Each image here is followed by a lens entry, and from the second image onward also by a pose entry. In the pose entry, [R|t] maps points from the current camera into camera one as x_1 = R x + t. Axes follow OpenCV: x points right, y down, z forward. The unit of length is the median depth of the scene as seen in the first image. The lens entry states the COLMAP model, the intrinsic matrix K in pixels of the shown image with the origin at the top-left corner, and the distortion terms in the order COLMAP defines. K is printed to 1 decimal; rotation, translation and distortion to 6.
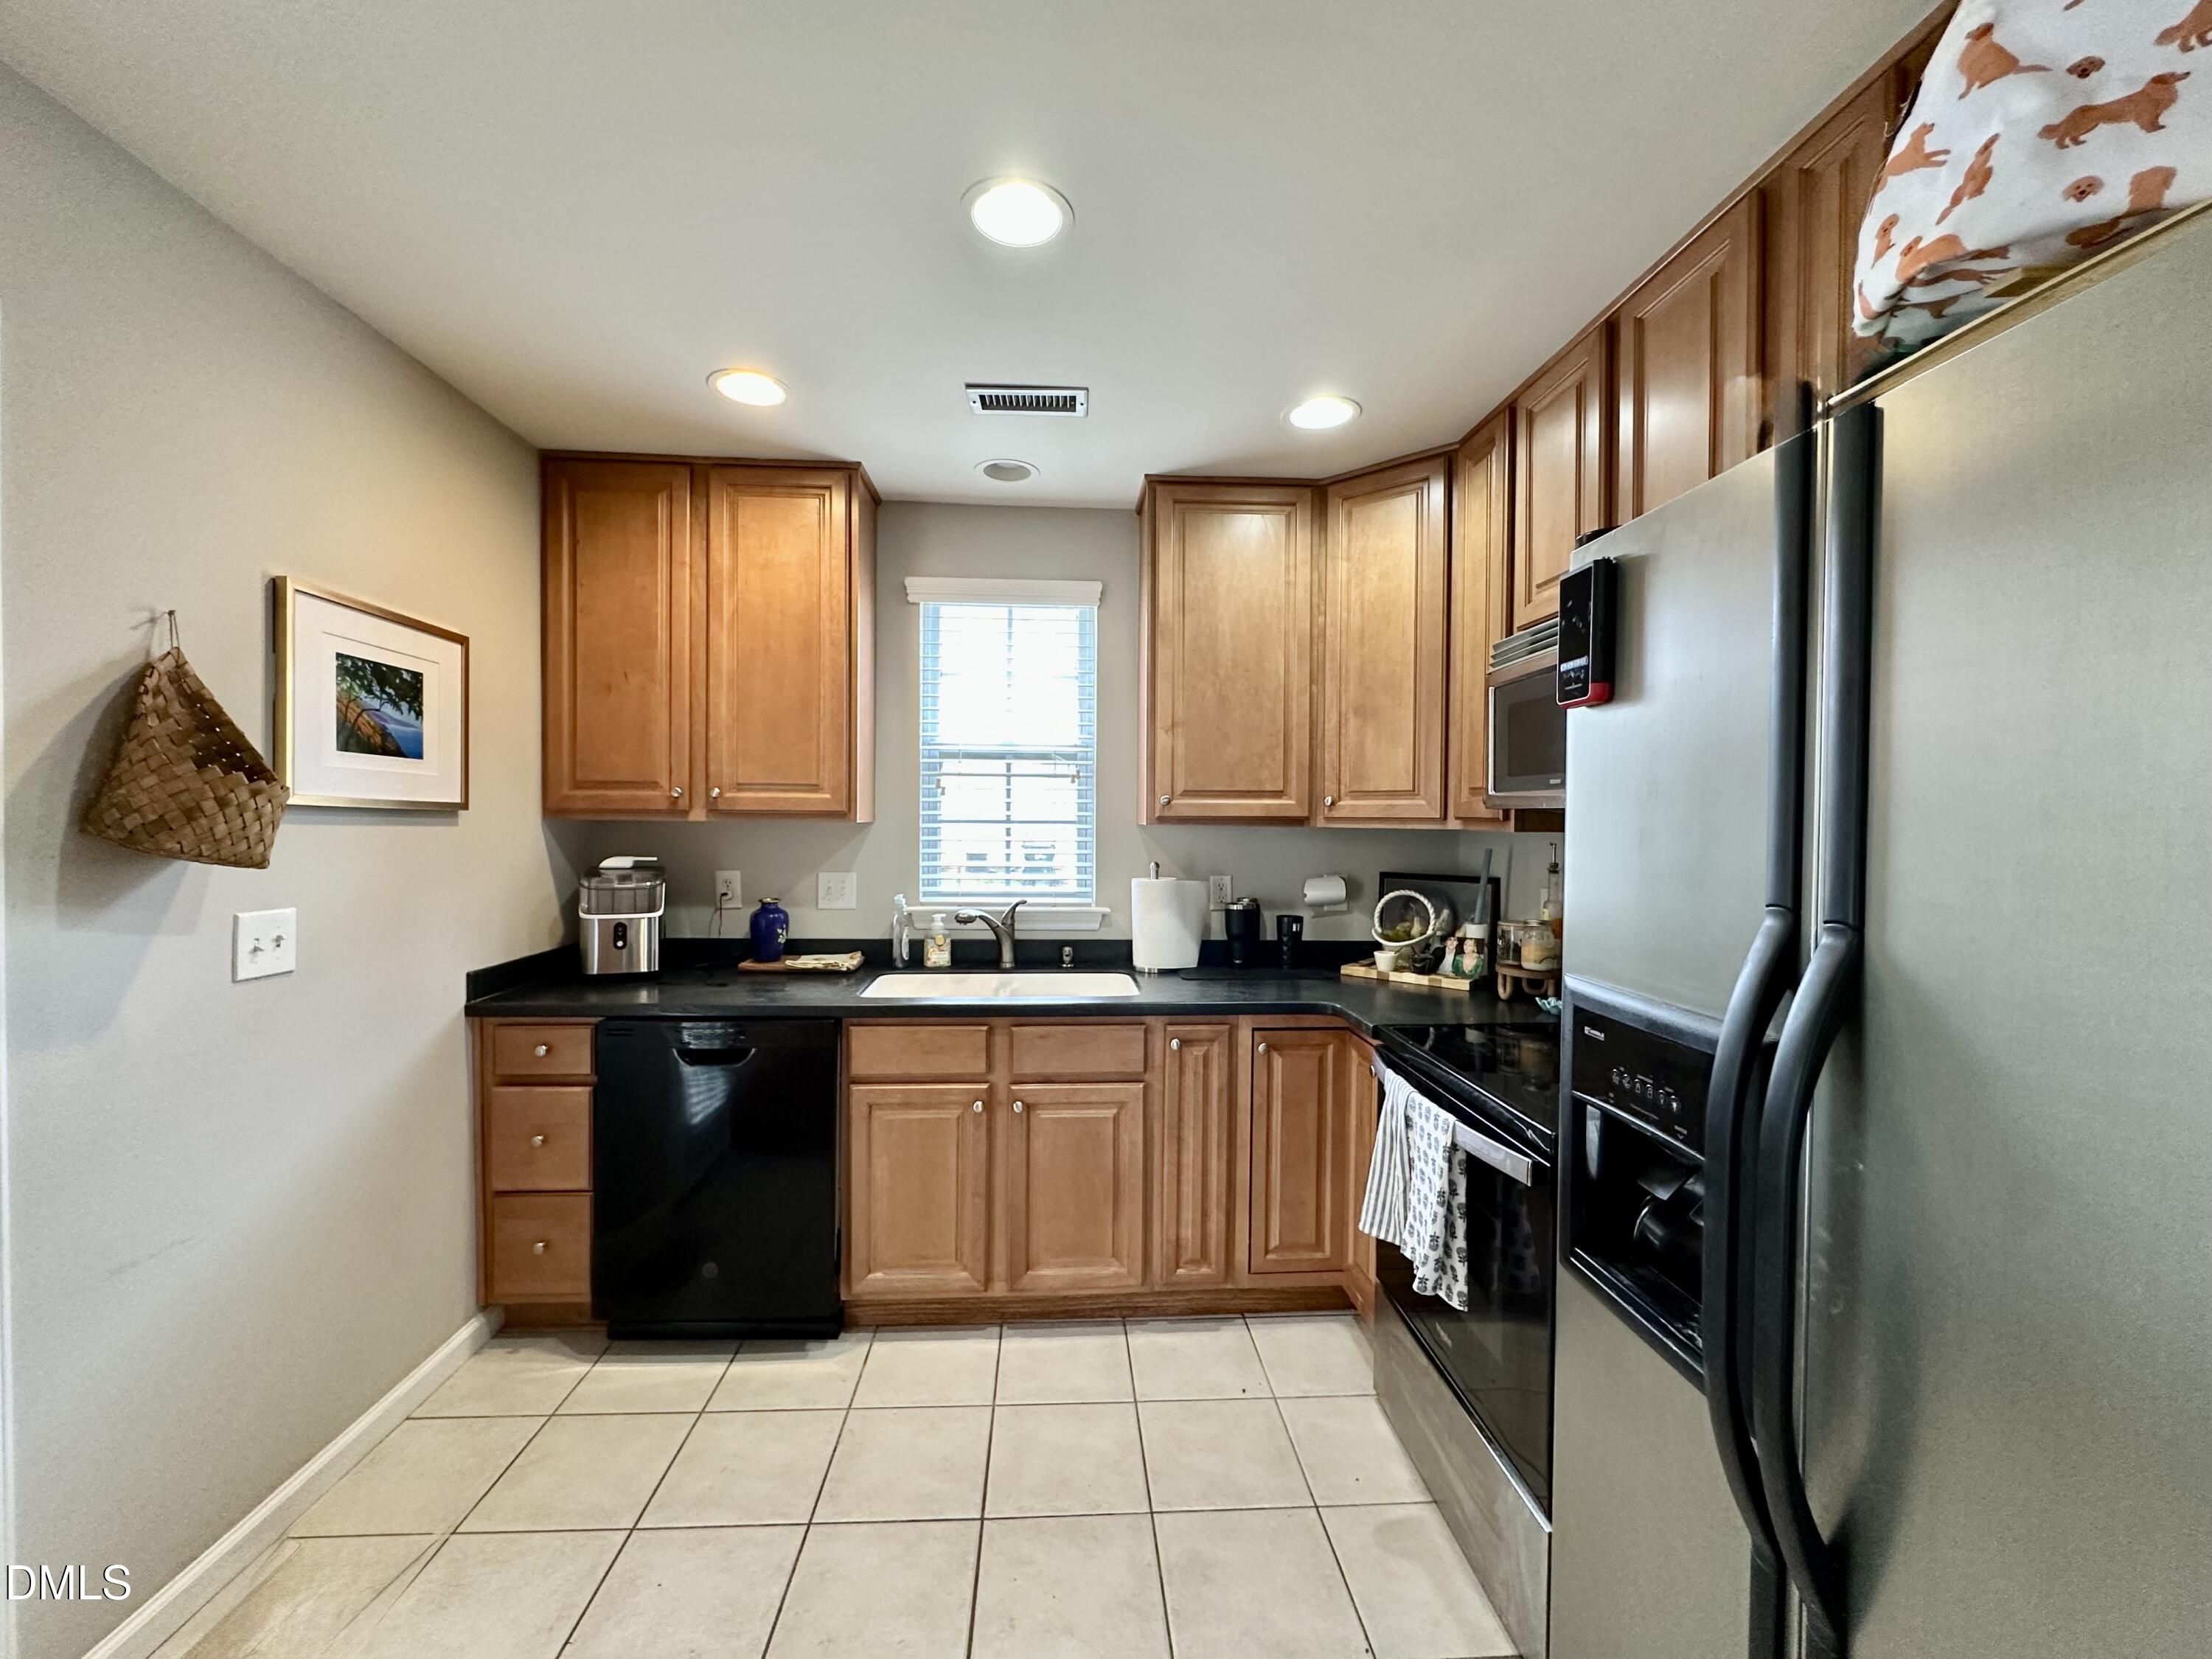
lens RADIAL K [[883.1, 0, 1108.3], [0, 883.1, 826.1], [0, 0, 1]] dist [0.002864, 0.000162]
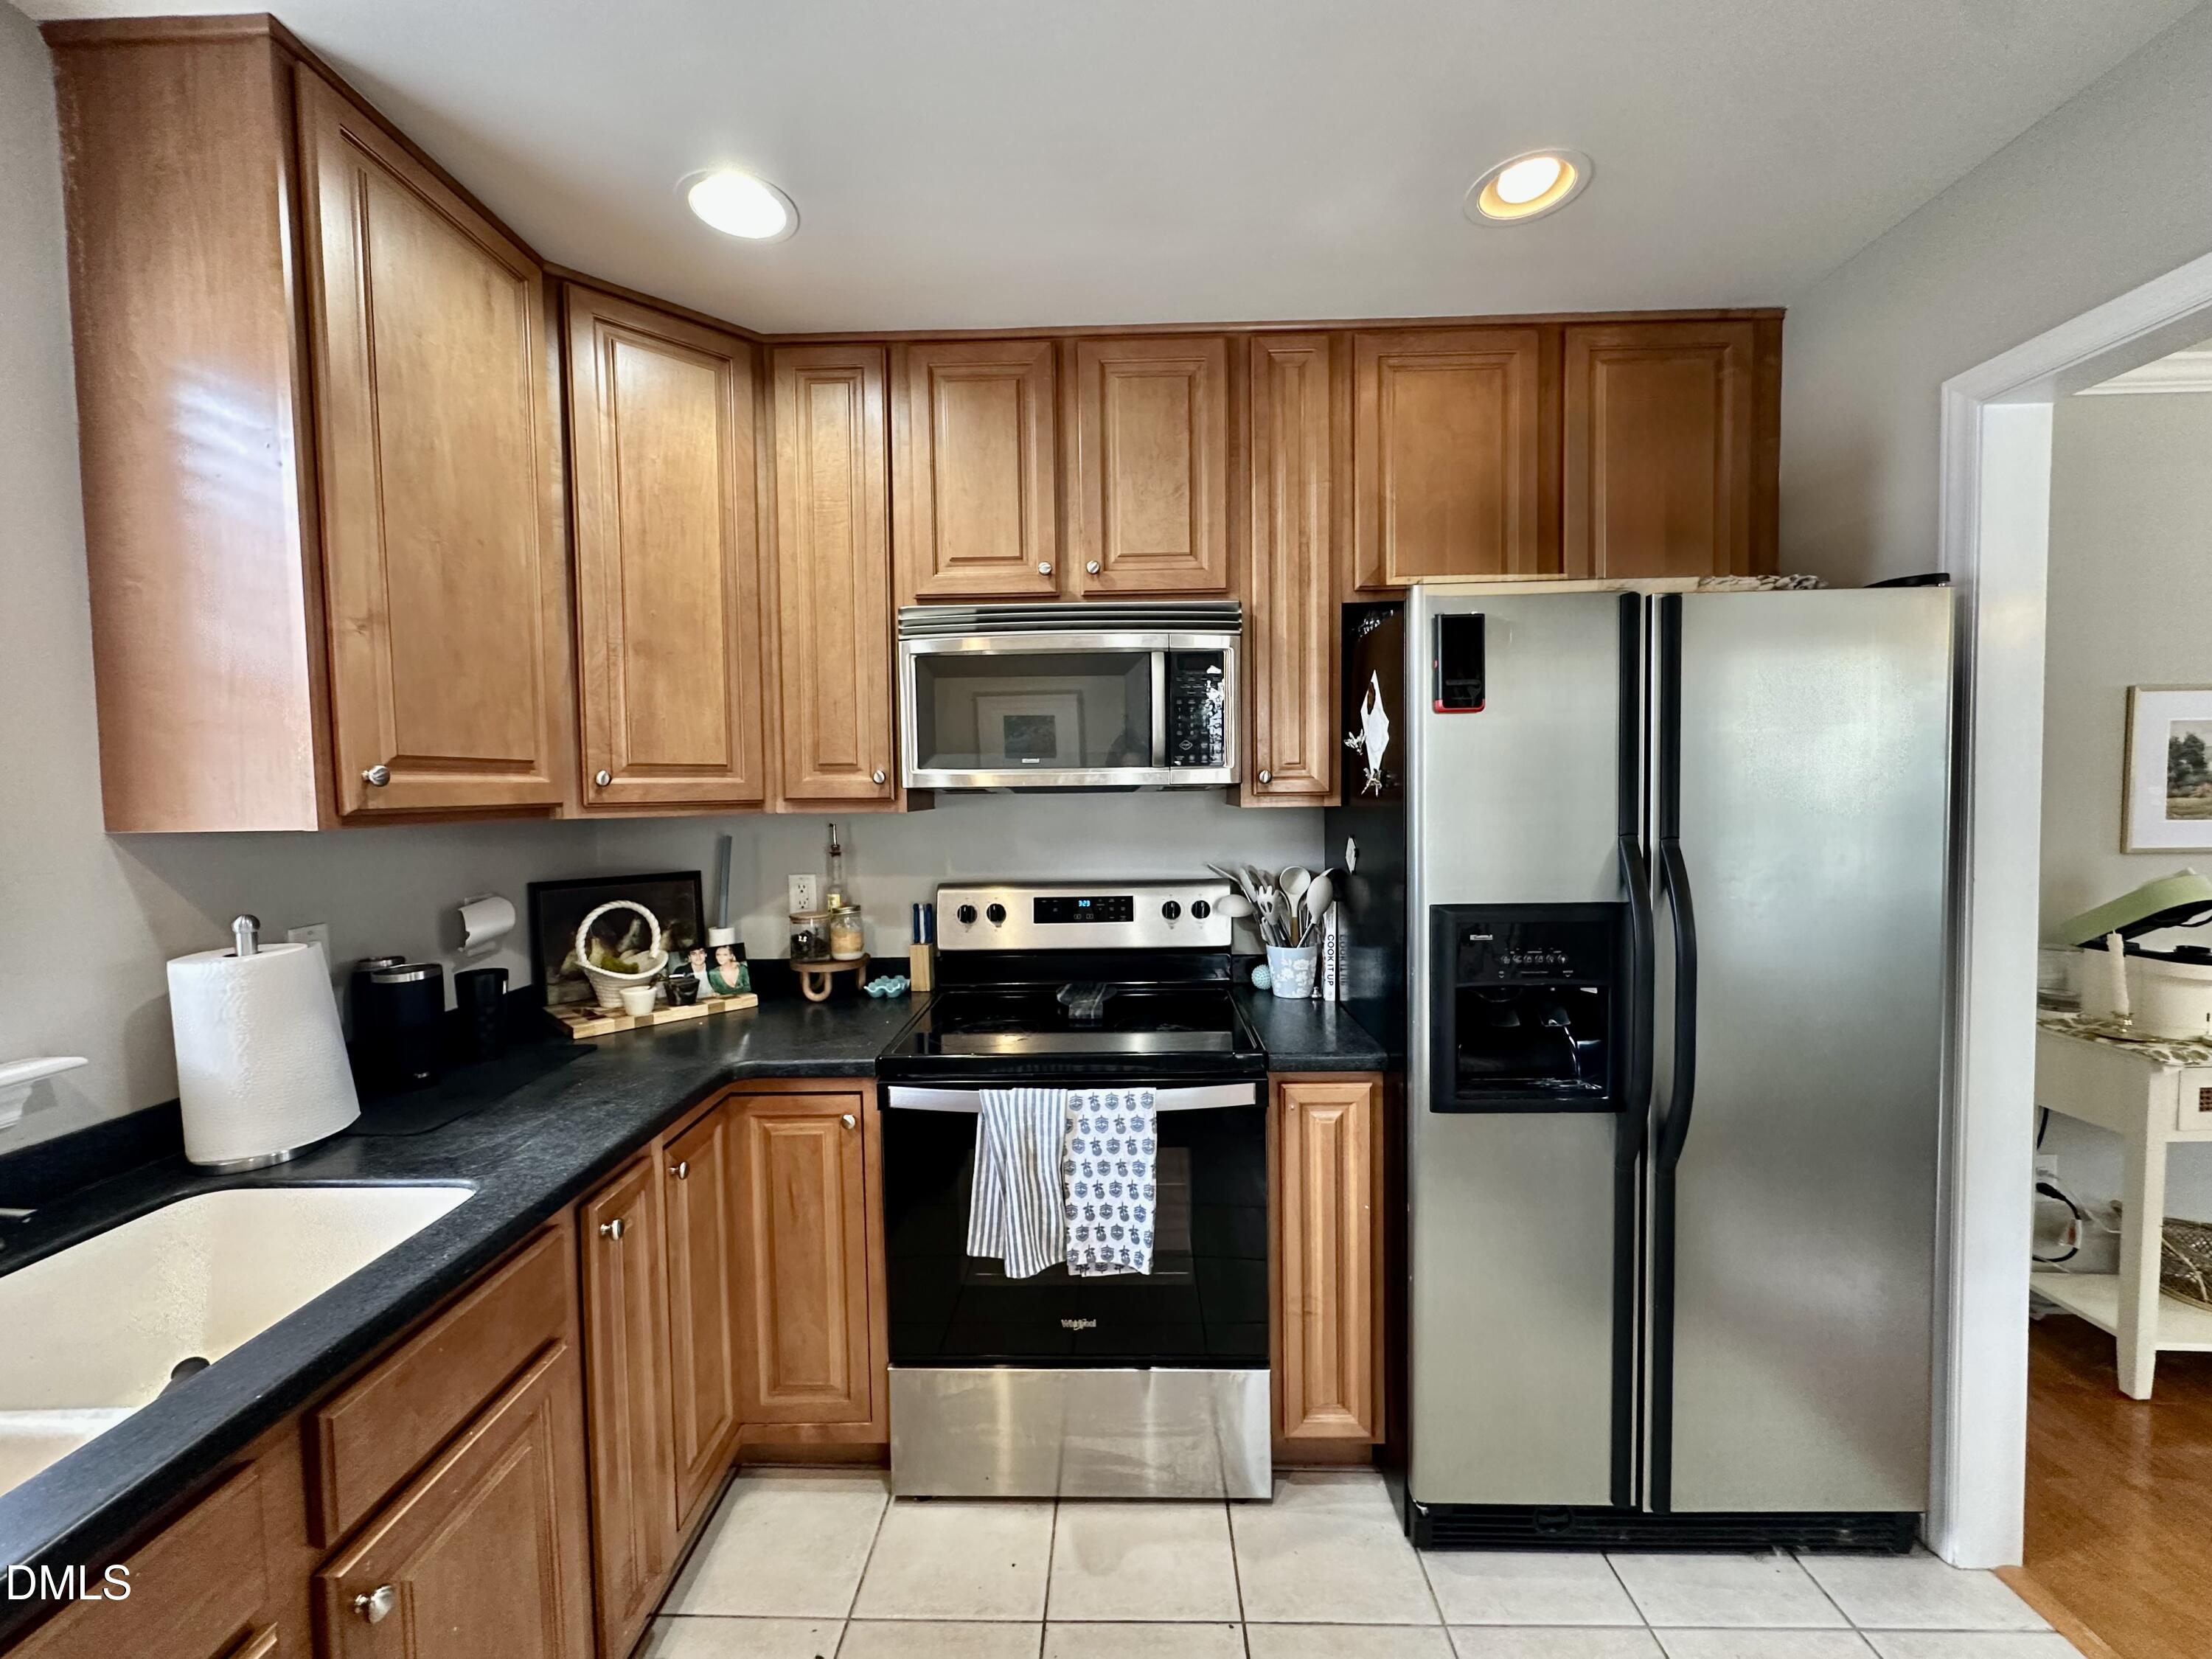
lens RADIAL K [[883.1, 0, 1108.6], [0, 883.1, 827.5], [0, 0, 1]] dist [0.002864, 0.000162]
pose [[0.089503, -0.055603, 0.994433, -0.377362], [0.026328, 0.998224, 0.053445, -0.017894], [-0.995639, 0.021398, 0.090808, 0.577250]]
